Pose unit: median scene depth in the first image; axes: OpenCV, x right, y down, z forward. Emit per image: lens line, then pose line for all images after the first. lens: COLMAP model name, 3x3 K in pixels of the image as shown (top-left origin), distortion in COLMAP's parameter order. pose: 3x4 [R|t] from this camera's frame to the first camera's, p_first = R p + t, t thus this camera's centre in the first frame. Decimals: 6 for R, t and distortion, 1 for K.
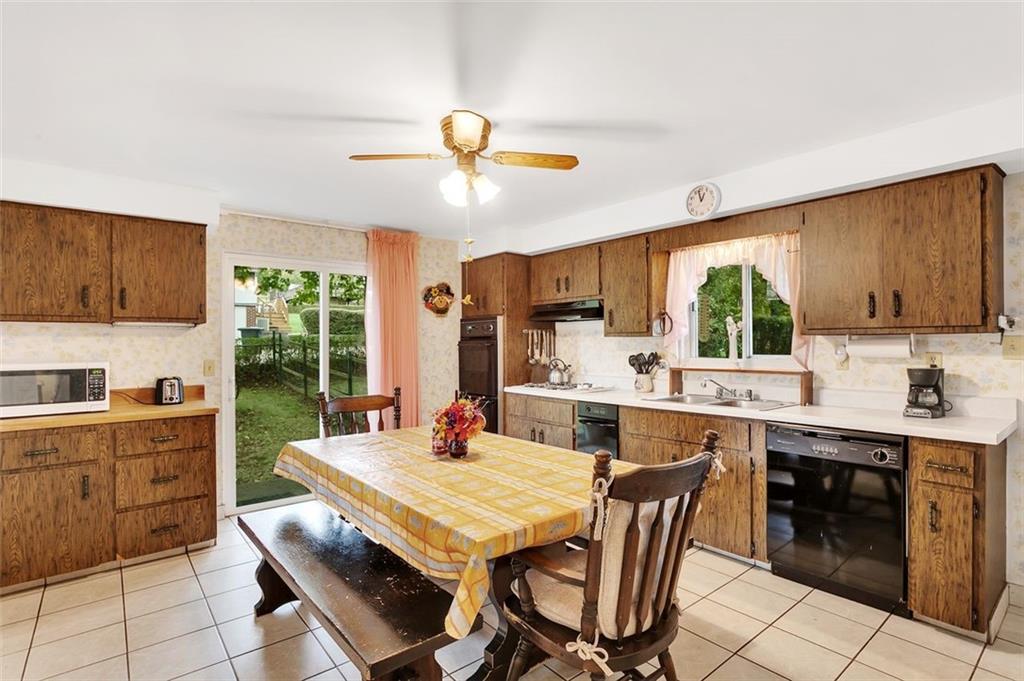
lens RADIAL K [[506.6, 0, 512.0], [0, 506.6, 340.5], [0, 0, 1]] dist [-0.001050, -0.000143]
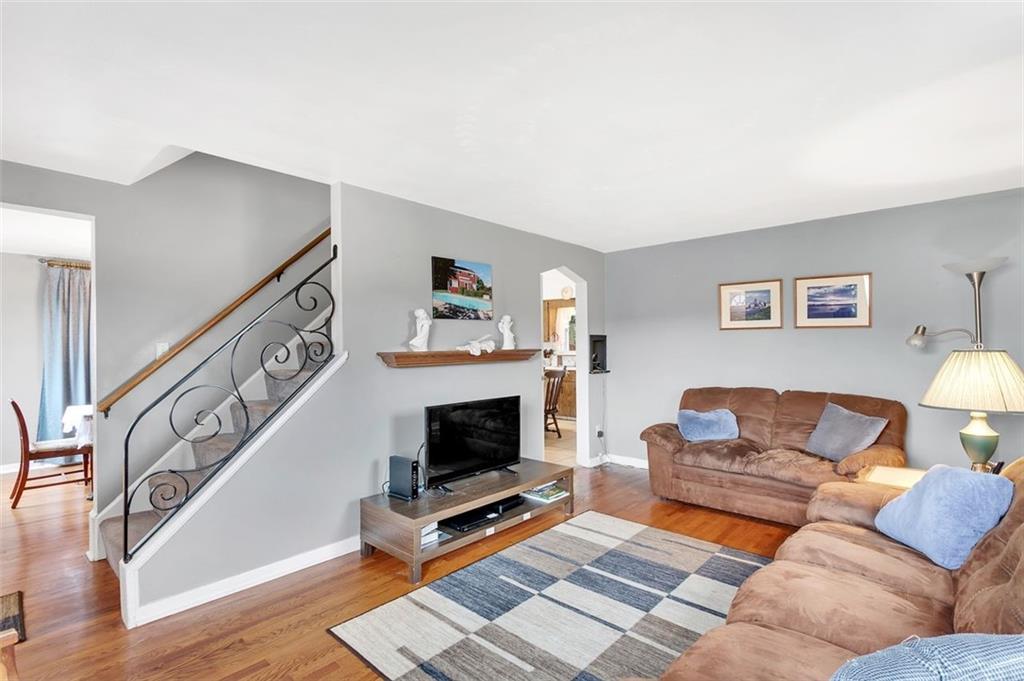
lens RADIAL K [[472.8, 0, 512.0], [0, 472.8, 340.5], [0, 0, 1]] dist [0.002028, 0.000444]
pose [[0.979889, -0.005583, 0.199463, -0.352288], [0.006438, 0.999973, -0.003637, -0.010926], [-0.199438, 0.004848, 0.979899, -1.175014]]
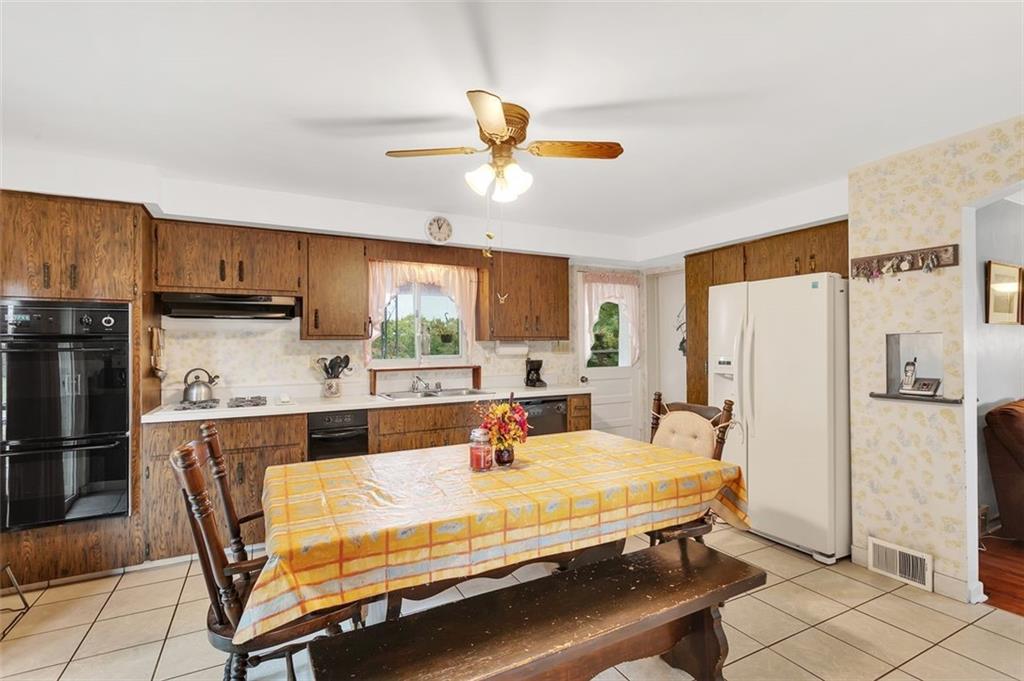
lens RADIAL K [[472.8, 0, 512.0], [0, 472.8, 340.5], [0, 0, 1]] dist [0.002028, 0.000444]
pose [[0.203993, 0.012286, 0.978895, -0.573389], [-0.001635, 0.999924, -0.012209, 0.003851], [-0.978971, 0.000890, 0.203998, 0.490369]]
